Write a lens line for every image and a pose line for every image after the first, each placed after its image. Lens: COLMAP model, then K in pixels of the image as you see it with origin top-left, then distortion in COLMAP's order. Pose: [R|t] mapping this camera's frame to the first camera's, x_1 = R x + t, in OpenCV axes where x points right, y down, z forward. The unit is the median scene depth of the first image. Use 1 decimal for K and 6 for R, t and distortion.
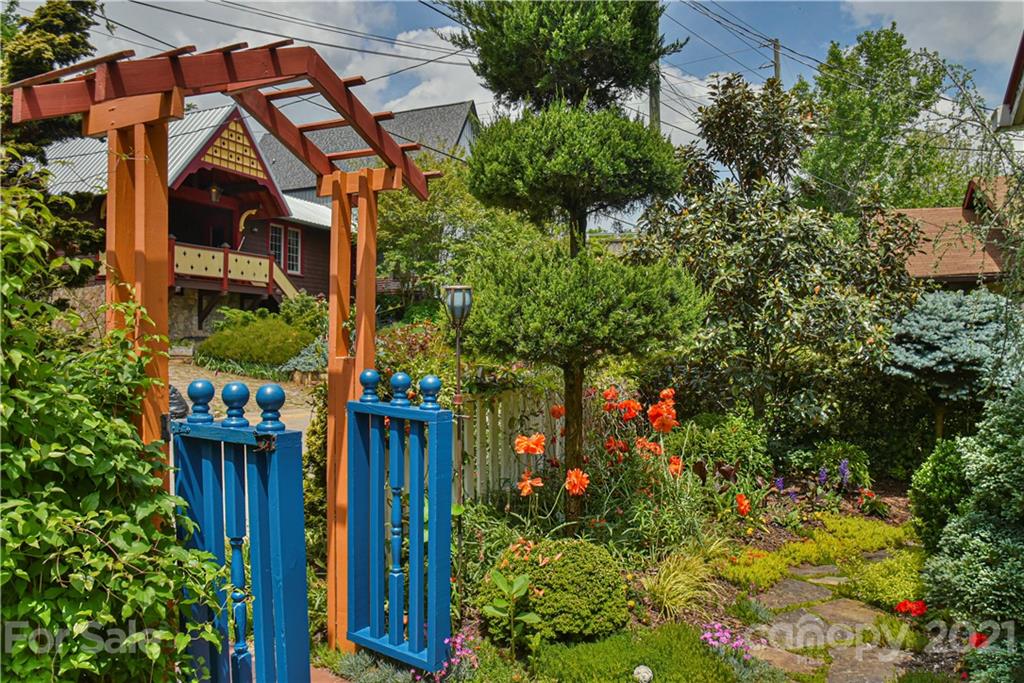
lens RADIAL K [[725.3, 0, 515.6], [0, 725.3, 346.5], [0, 0, 1]] dist [-0.087707, -0.002370]
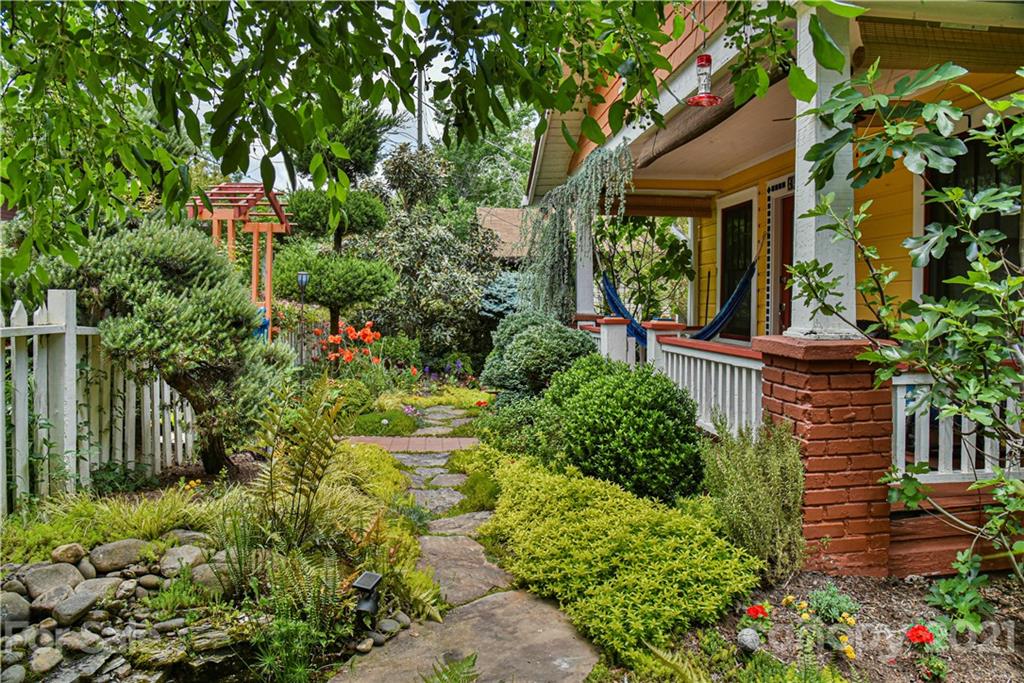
lens RADIAL K [[725.3, 0, 514.0], [0, 725.3, 341.5], [0, 0, 1]] dist [-0.087707, -0.002370]
pose [[0.881593, -0.014299, 0.471795, -0.323385], [-0.013278, 0.998394, 0.055070, 0.001801], [-0.471824, -0.054814, 0.879987, -0.779007]]
